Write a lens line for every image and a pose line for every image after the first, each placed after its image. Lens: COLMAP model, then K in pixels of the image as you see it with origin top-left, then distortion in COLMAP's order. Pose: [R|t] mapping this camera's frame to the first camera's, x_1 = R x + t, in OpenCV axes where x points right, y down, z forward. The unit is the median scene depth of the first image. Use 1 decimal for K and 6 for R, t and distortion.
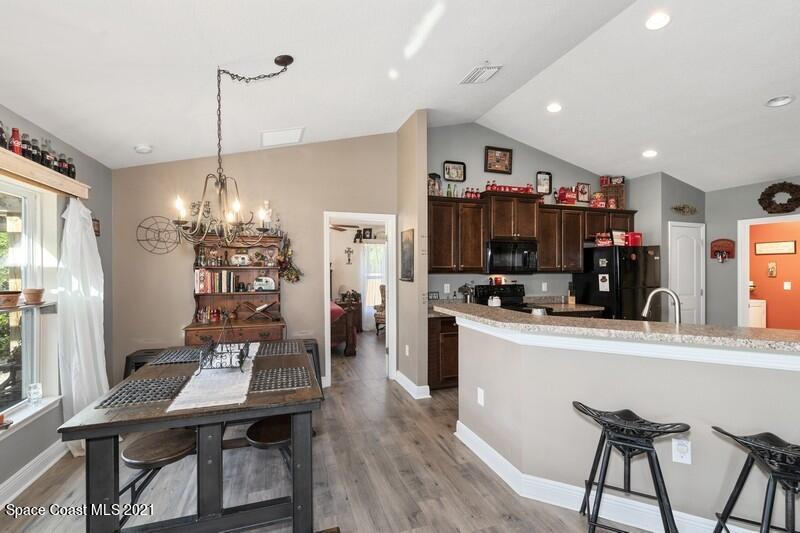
lens RADIAL K [[349.3, 0, 397.4], [0, 349.3, 266.2], [0, 0, 1]] dist [0.002080, 0.000138]
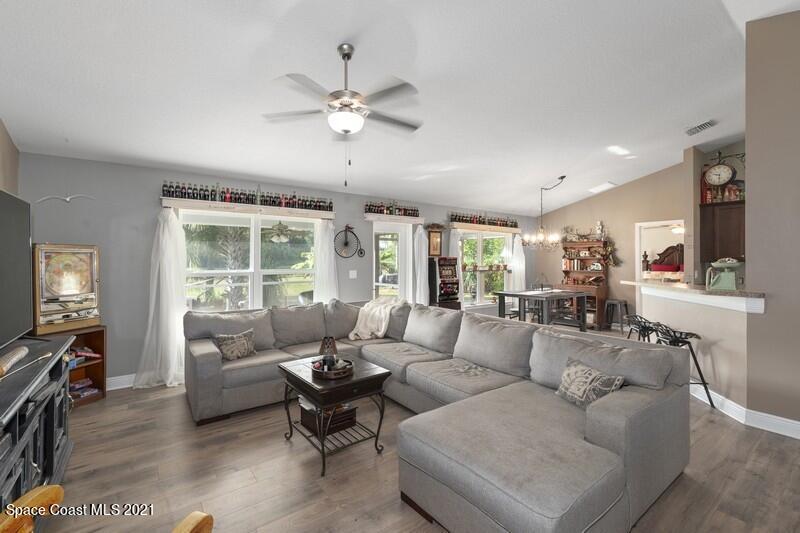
lens RADIAL K [[349.3, 0, 398.7], [0, 349.3, 261.0], [0, 0, 1]] dist [0.002080, 0.000138]
pose [[0.306320, 0.000709, -0.951928, 1.057792], [0.004375, 0.999988, 0.002153, 0.011981], [0.951919, -0.004825, 0.306313, -0.565780]]
